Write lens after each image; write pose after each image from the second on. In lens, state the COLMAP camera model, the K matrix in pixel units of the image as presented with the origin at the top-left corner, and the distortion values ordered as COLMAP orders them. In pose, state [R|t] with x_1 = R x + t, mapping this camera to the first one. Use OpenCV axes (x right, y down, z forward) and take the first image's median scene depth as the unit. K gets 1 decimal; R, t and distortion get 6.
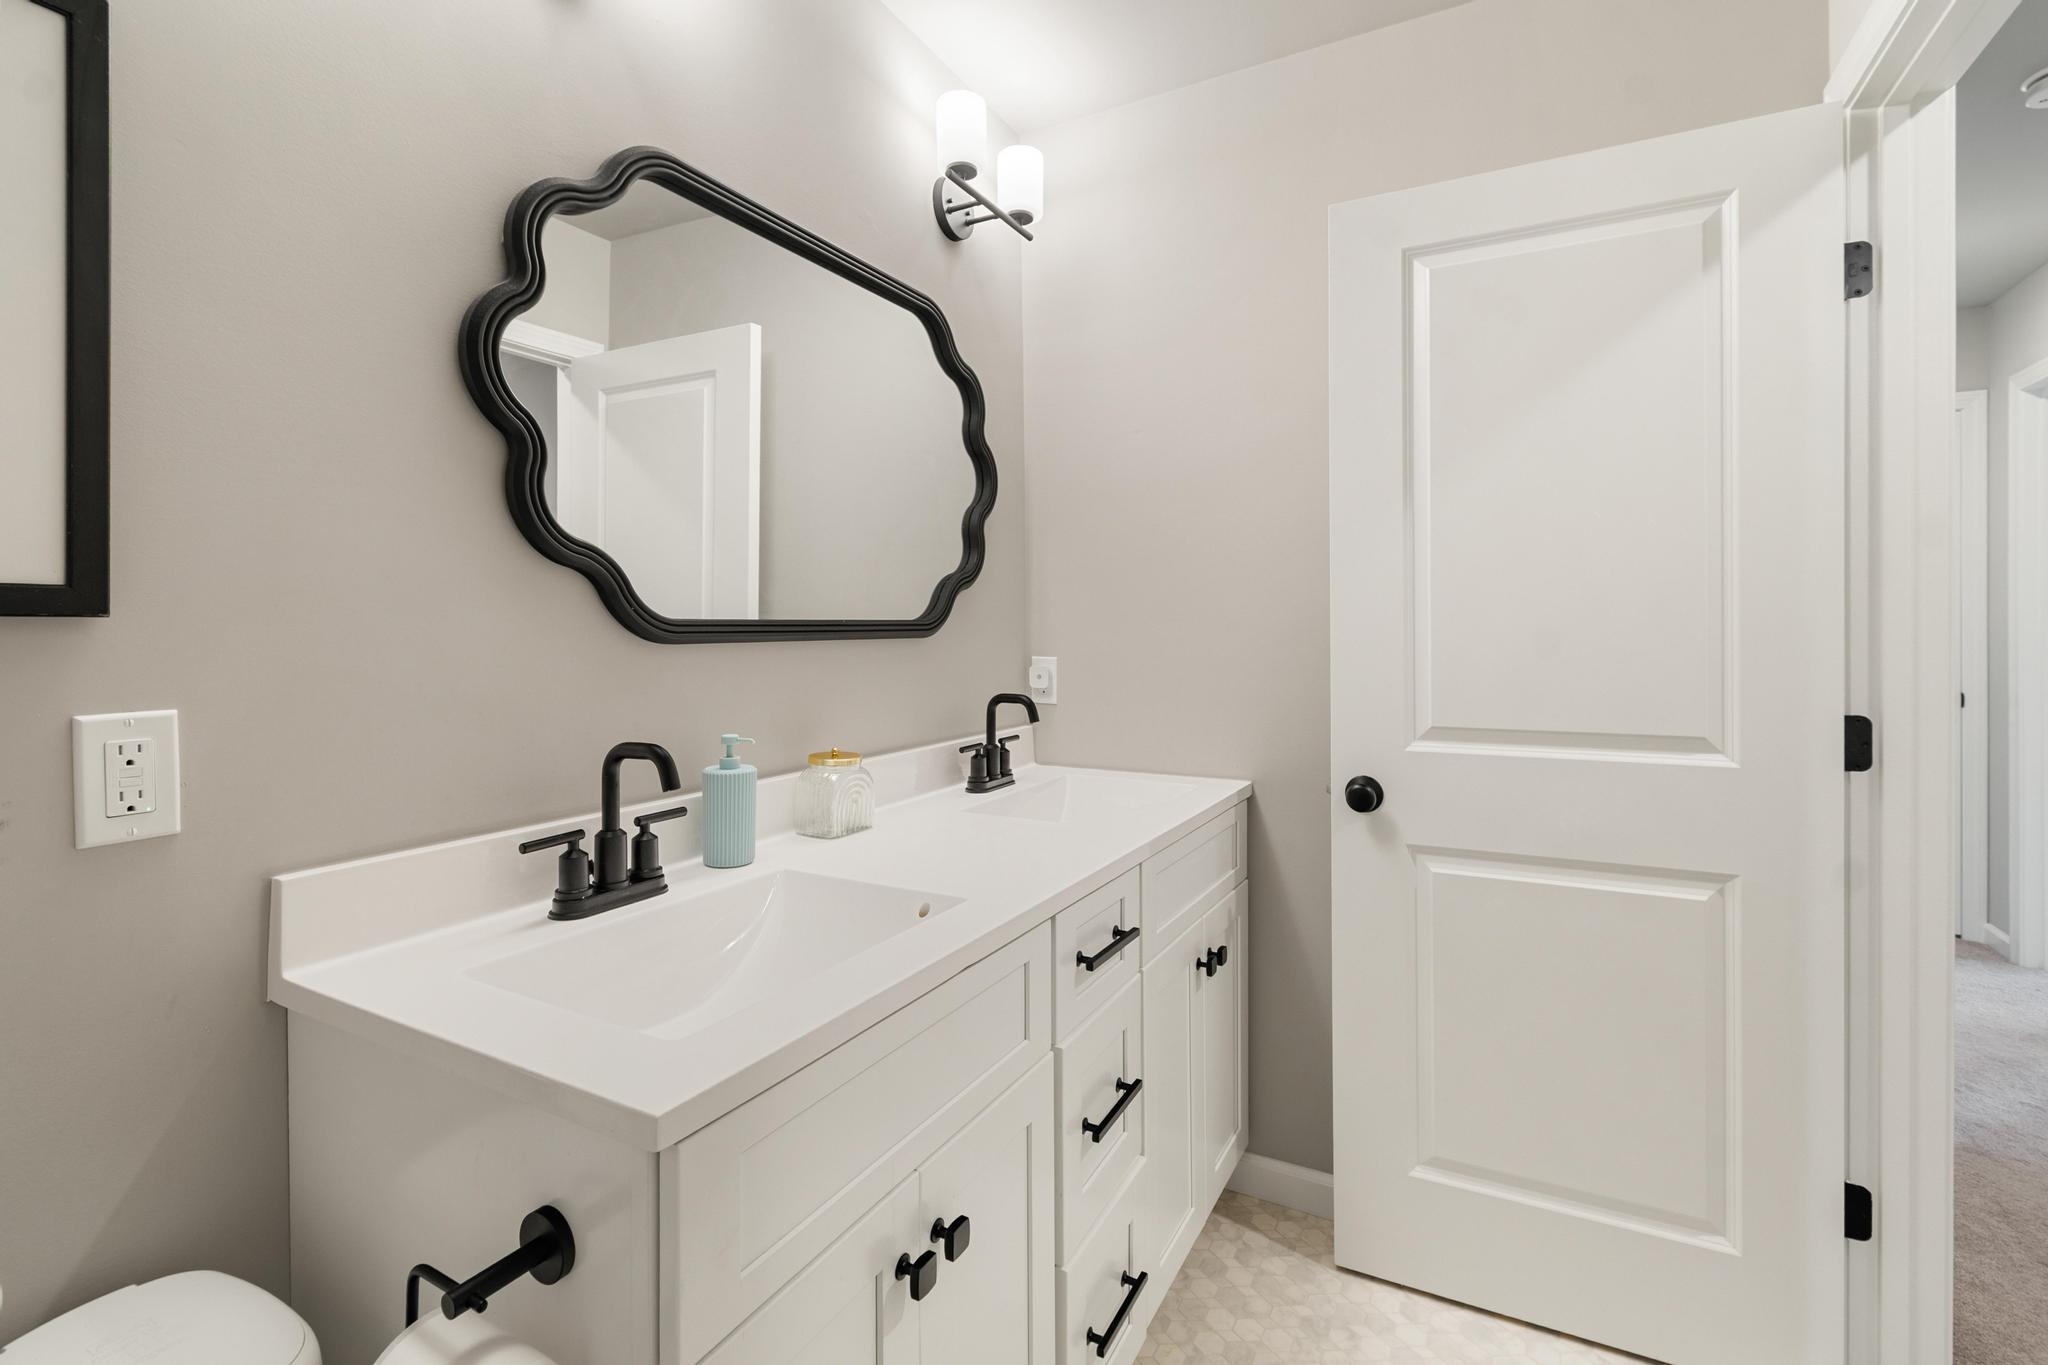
lens RADIAL K [[931.4, 0, 1020.5], [0, 931.4, 616.8], [0, 0, 1]] dist [-0.000777, -0.000329]
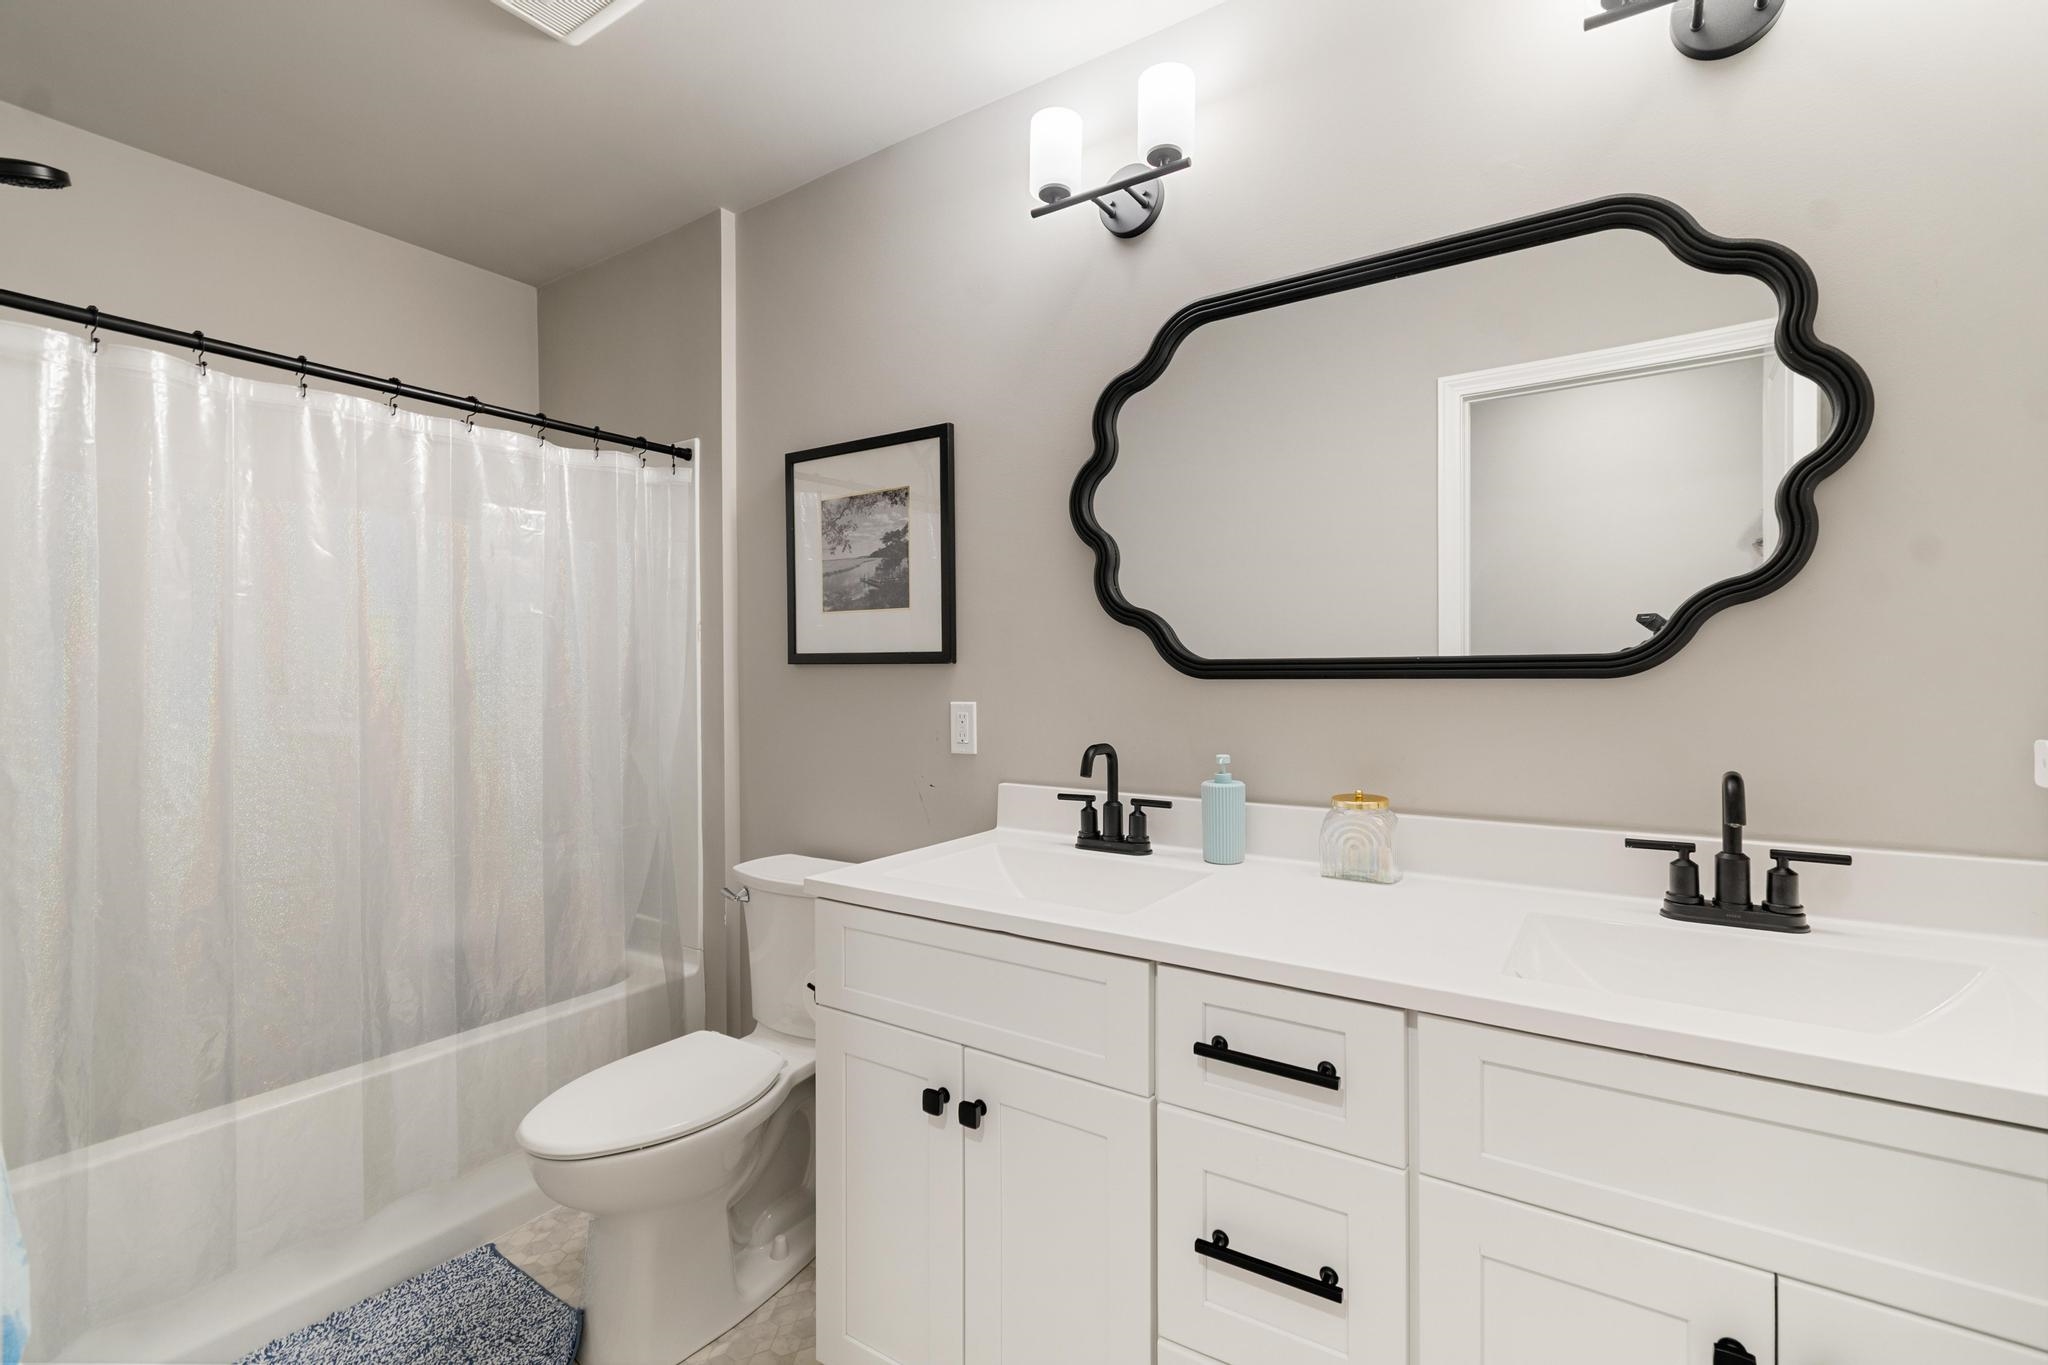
lens RADIAL K [[915.8, 0, 1015.5], [0, 915.8, 677.4], [0, 0, 1]] dist [0.000245, -0.000361]
pose [[-0.119738, 0.002124, -0.992803, 1.079640], [0.010545, 0.999944, 0.000868, 0.026734], [0.992749, -0.010365, -0.119754, 1.063600]]
